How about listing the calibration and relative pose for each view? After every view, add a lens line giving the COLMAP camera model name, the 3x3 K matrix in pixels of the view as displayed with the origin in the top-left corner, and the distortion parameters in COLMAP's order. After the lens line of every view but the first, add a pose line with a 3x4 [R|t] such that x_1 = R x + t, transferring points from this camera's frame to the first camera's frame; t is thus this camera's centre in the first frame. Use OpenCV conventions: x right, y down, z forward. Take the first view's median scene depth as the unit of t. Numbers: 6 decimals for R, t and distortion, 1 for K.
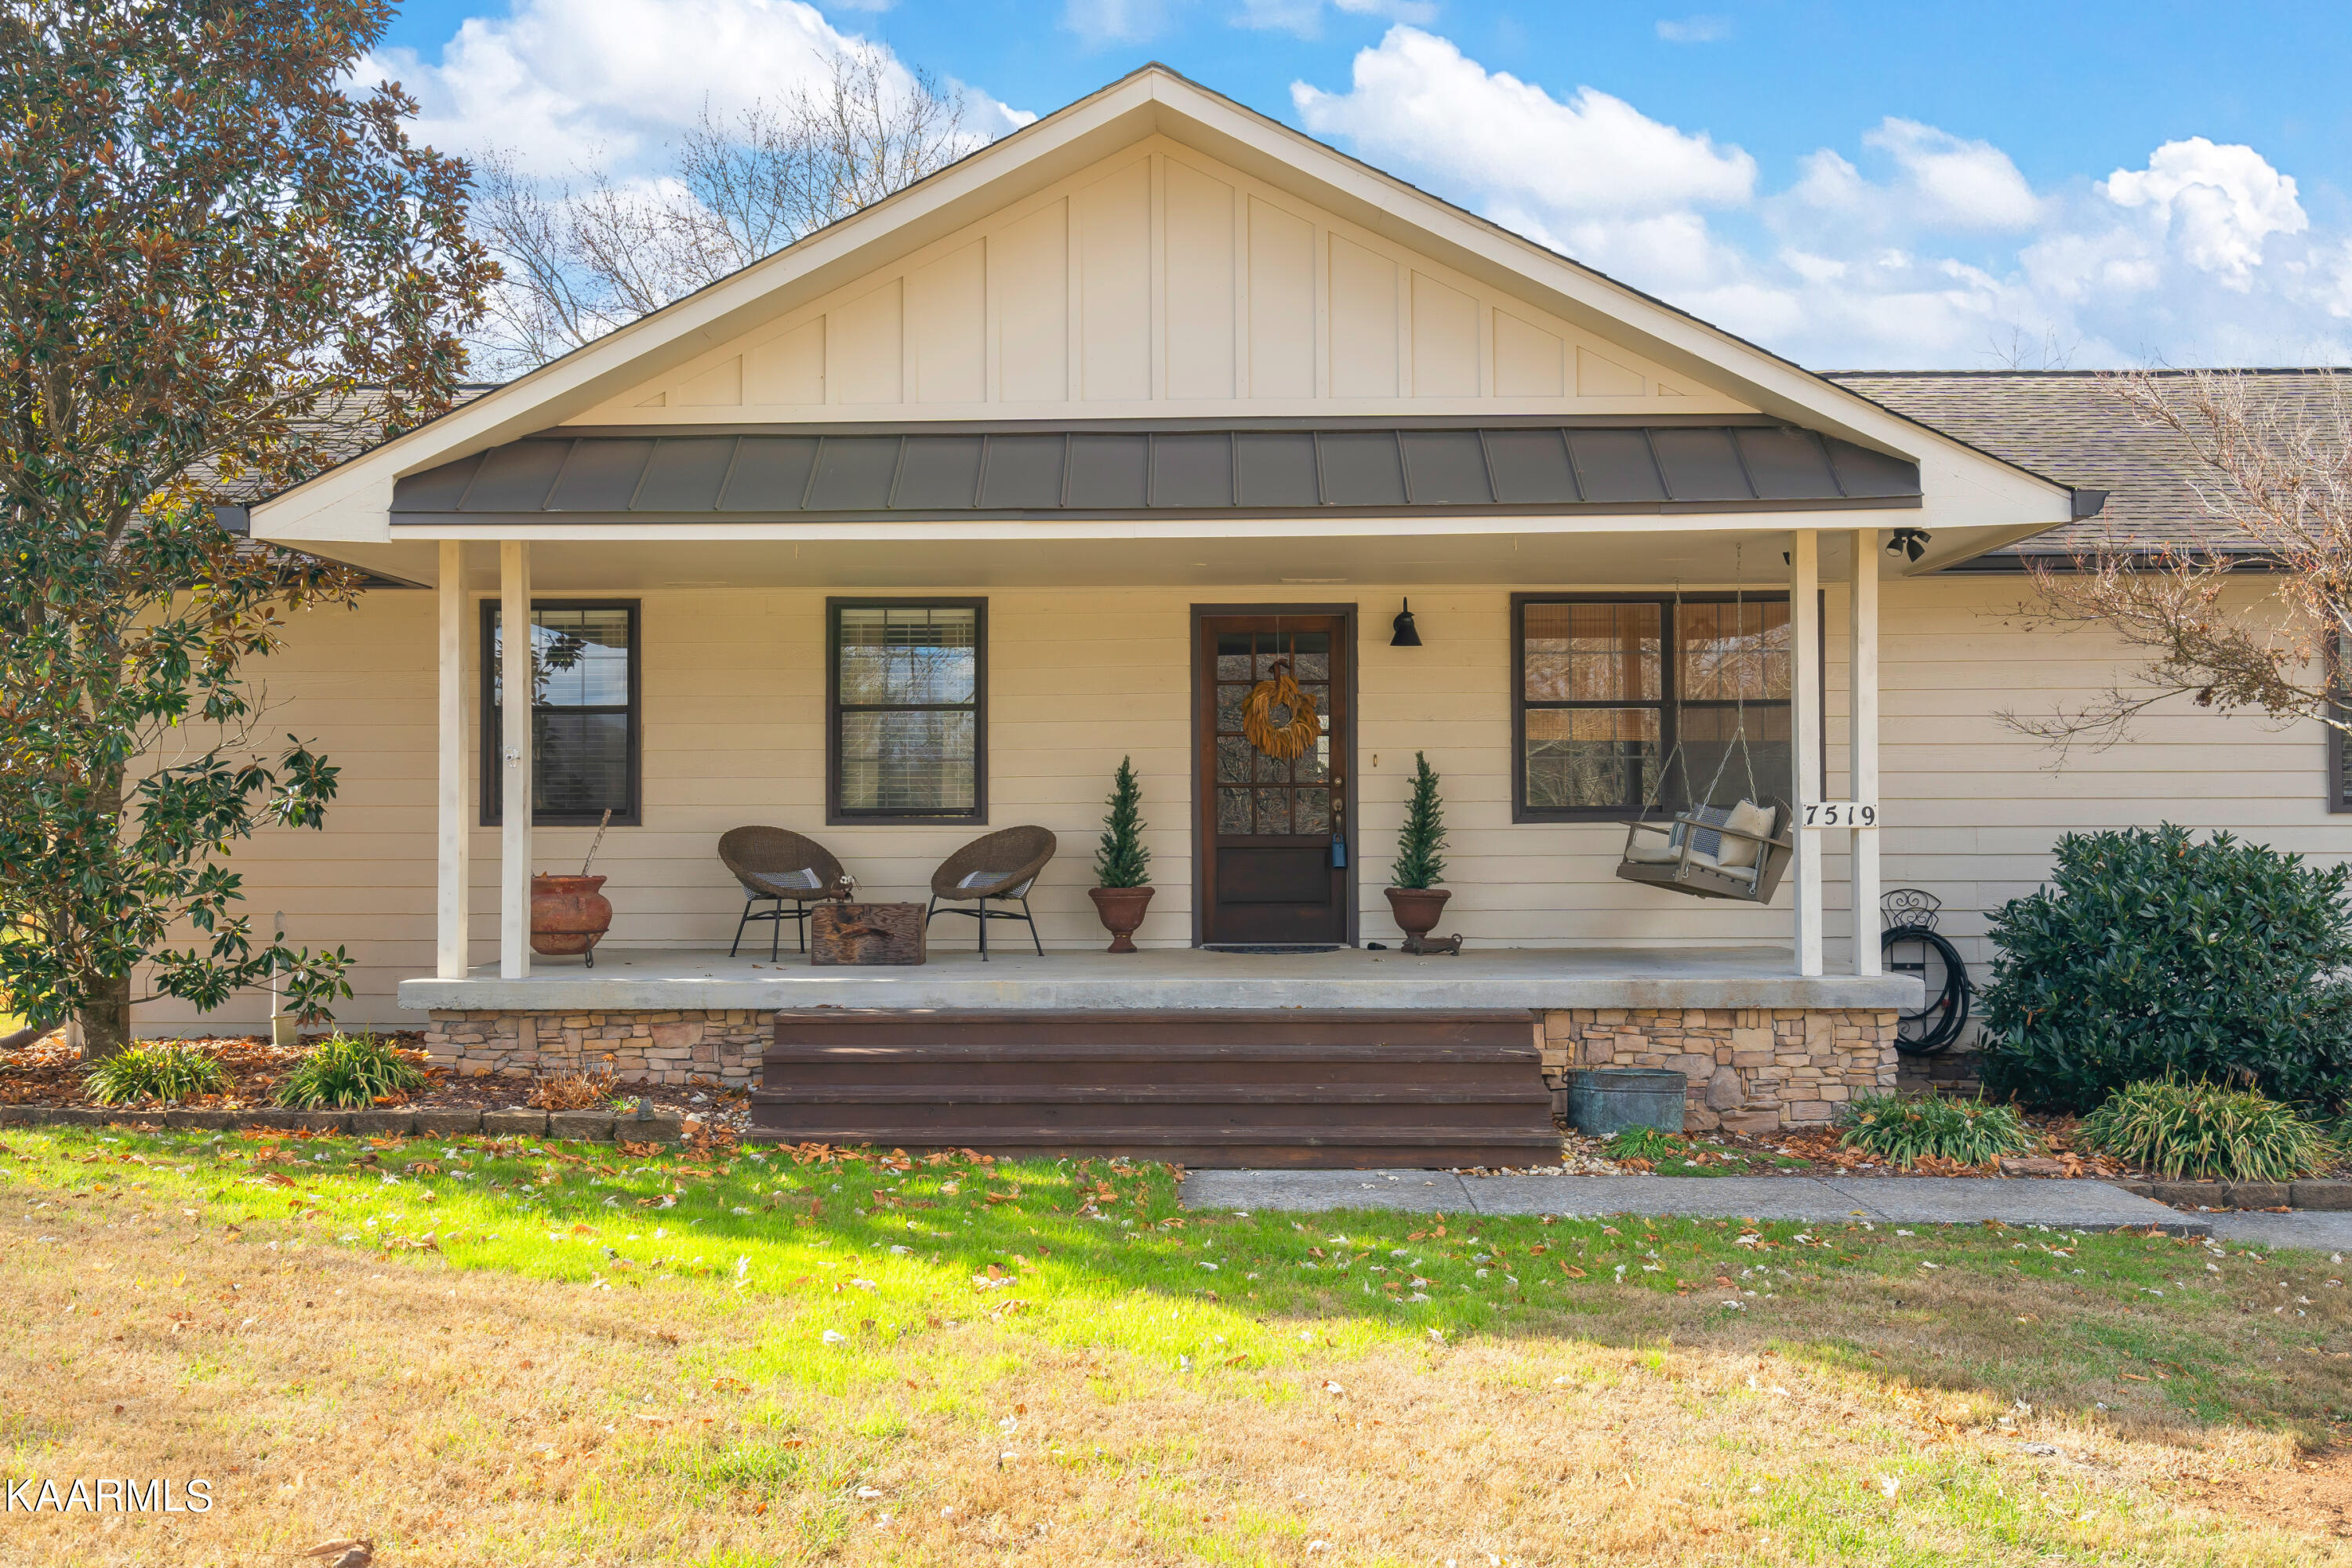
lens RADIAL K [[2231.0, 0, 1172.1], [0, 2231.0, 783.1], [0, 0, 1]] dist [0.016026, 0.000000]
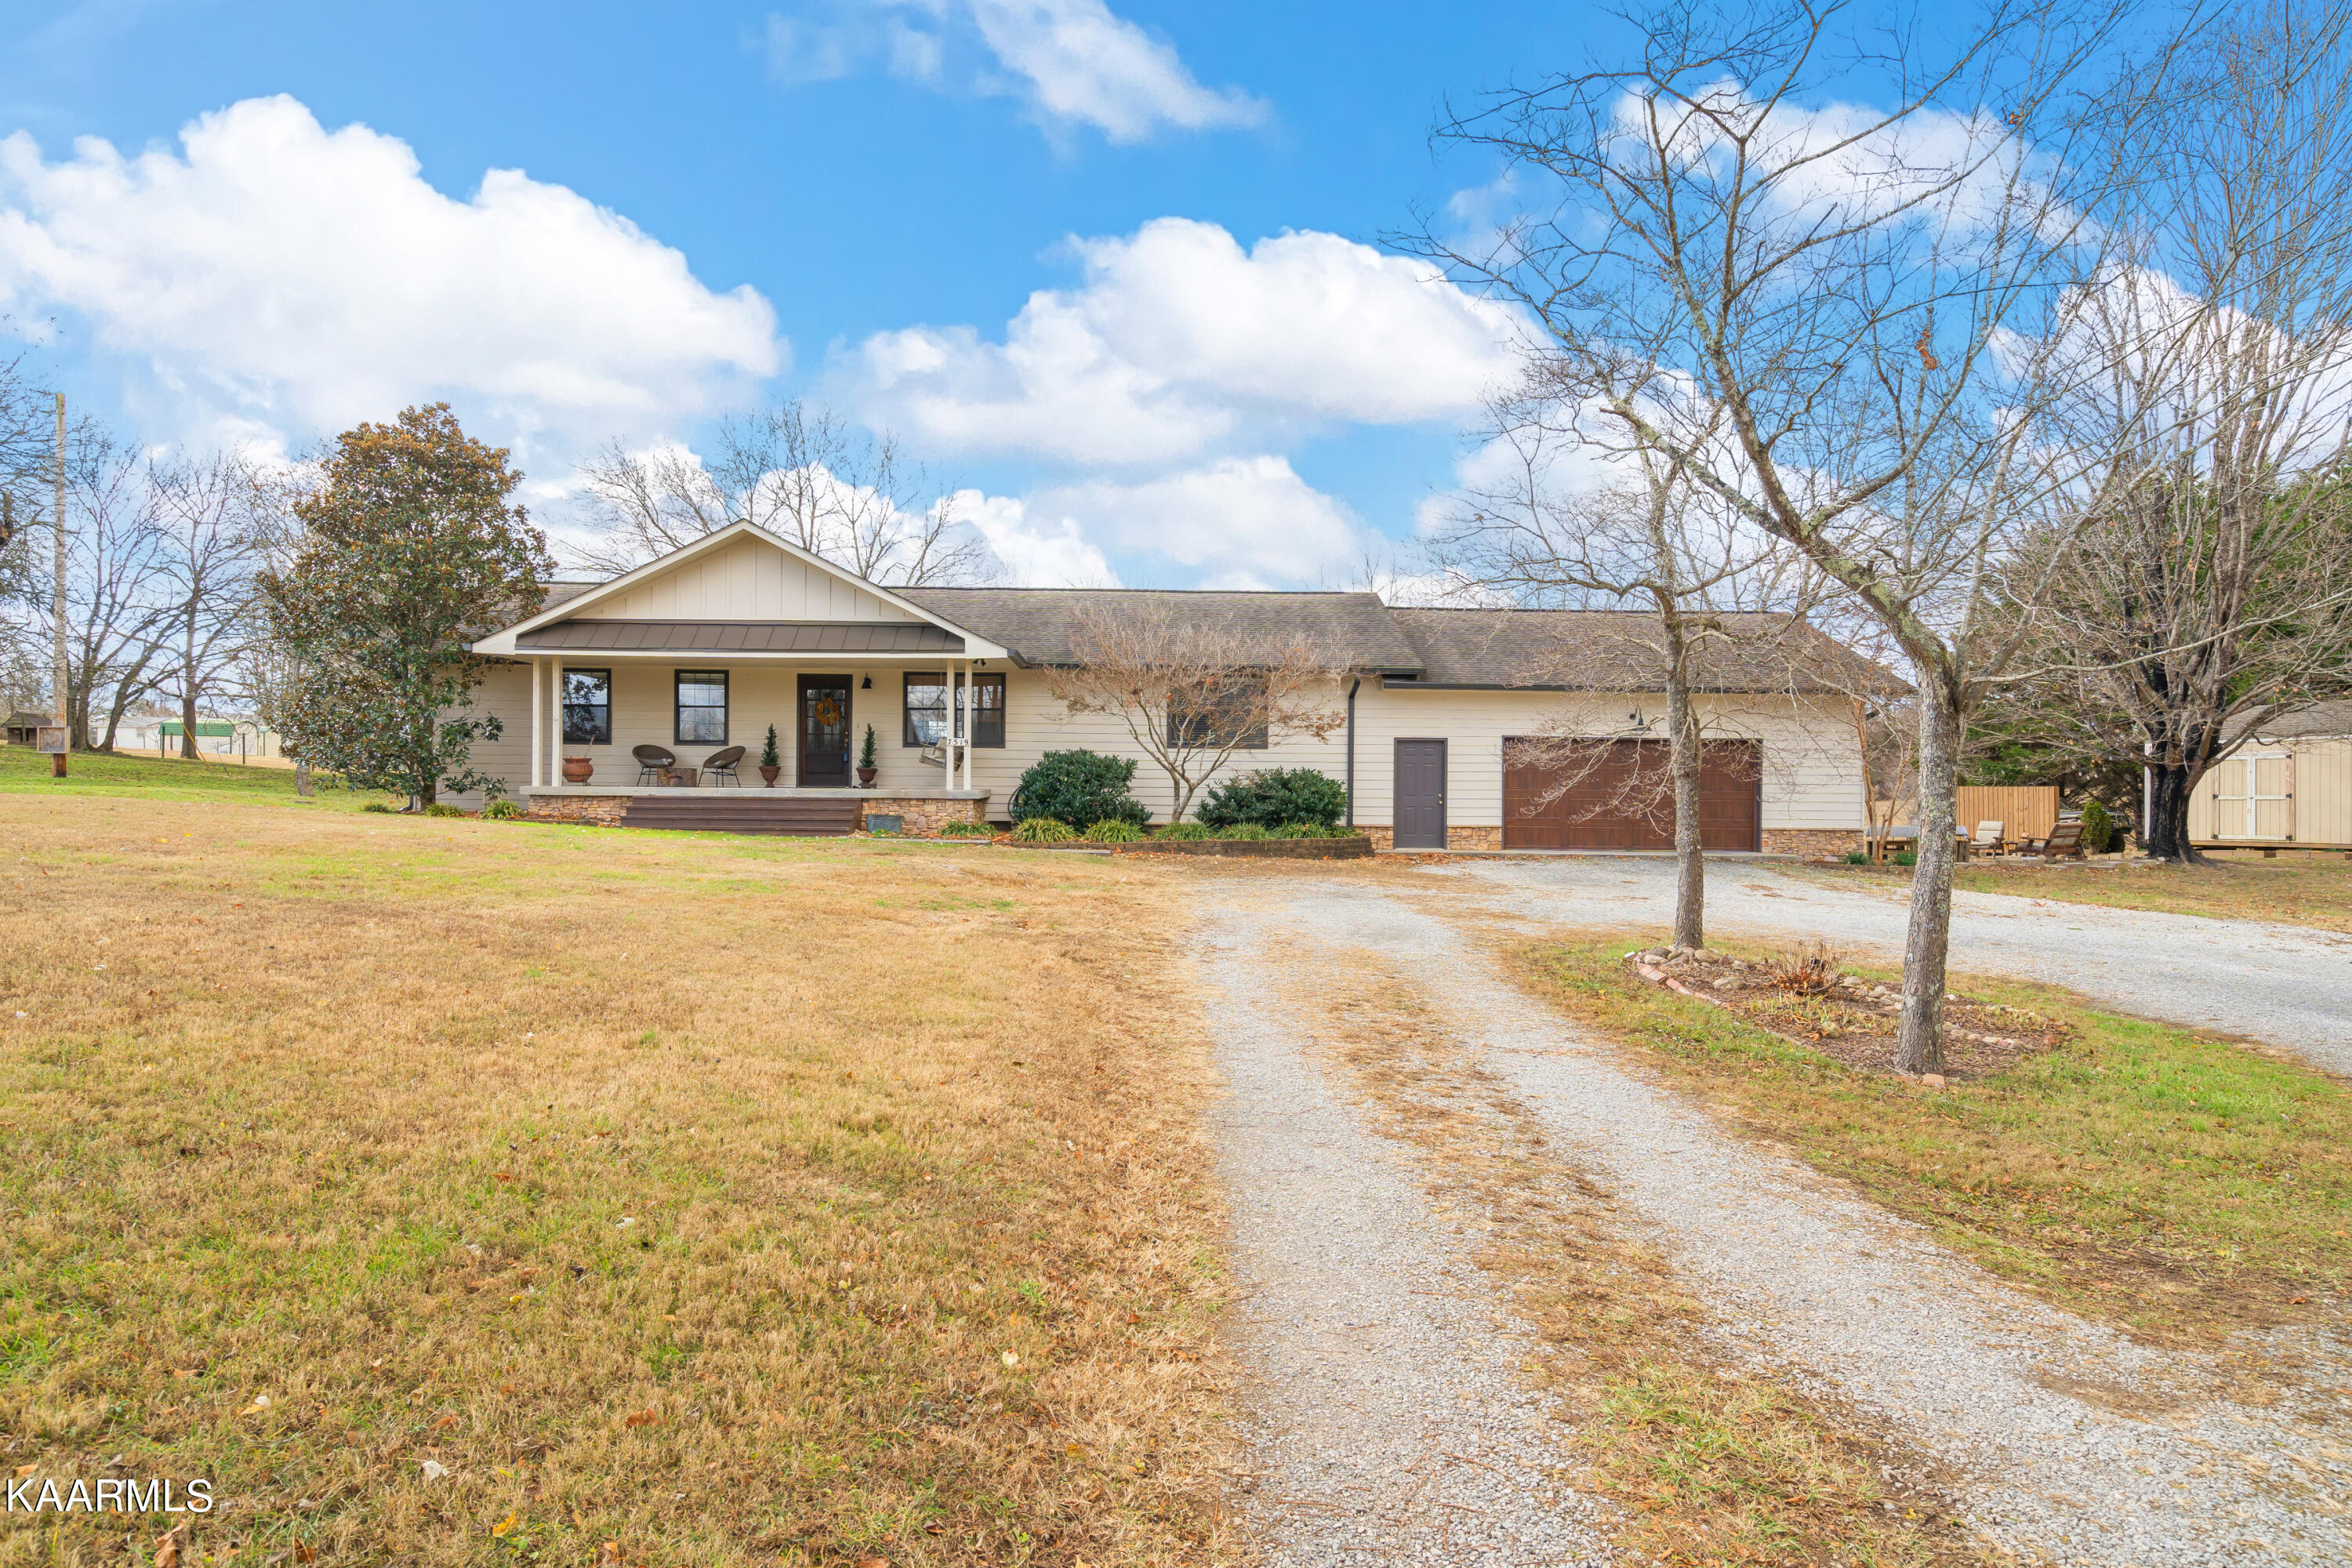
lens RADIAL K [[1394.1, 0, 1184.3], [0, 1394.1, 797.8], [0, 0, 1]] dist [0.012458, -0.000240]
pose [[0.998330, 0.011884, 0.056537, 0.473896], [-0.013062, 0.999704, 0.020512, 0.046334], [-0.056276, -0.021216, 0.998190, -1.023487]]
